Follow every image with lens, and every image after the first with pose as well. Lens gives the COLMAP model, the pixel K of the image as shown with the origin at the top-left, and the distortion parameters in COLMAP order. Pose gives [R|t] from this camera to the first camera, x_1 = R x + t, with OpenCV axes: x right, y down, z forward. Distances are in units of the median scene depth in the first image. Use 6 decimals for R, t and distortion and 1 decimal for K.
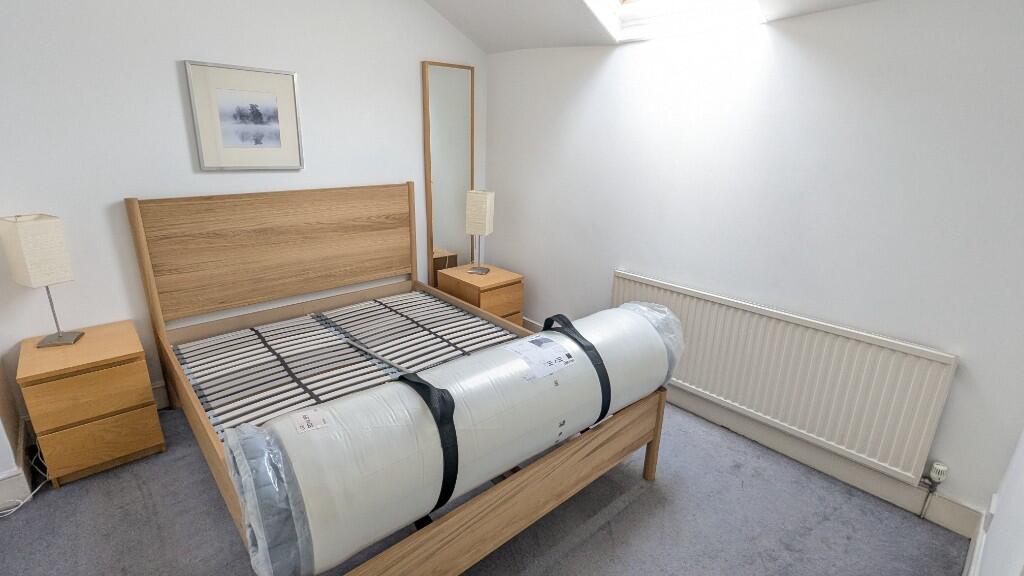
lens RADIAL K [[484.0, 0, 512.0], [0, 484.0, 288.0], [0, 0, 1]] dist [0.000740, -0.000266]
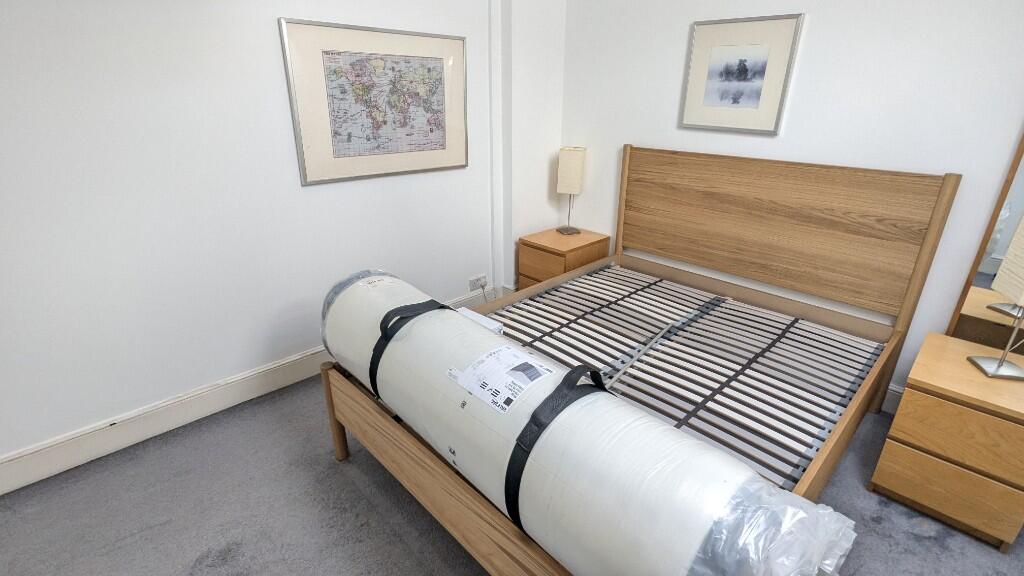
lens RADIAL K [[484.0, 0, 512.0], [0, 484.0, 288.0], [0, 0, 1]] dist [0.000740, -0.000266]
pose [[0.031826, 0.361647, -0.931772, 0.464724], [-0.309602, 0.889959, 0.334844, -0.159403], [0.950334, 0.277821, 0.140290, 0.558079]]
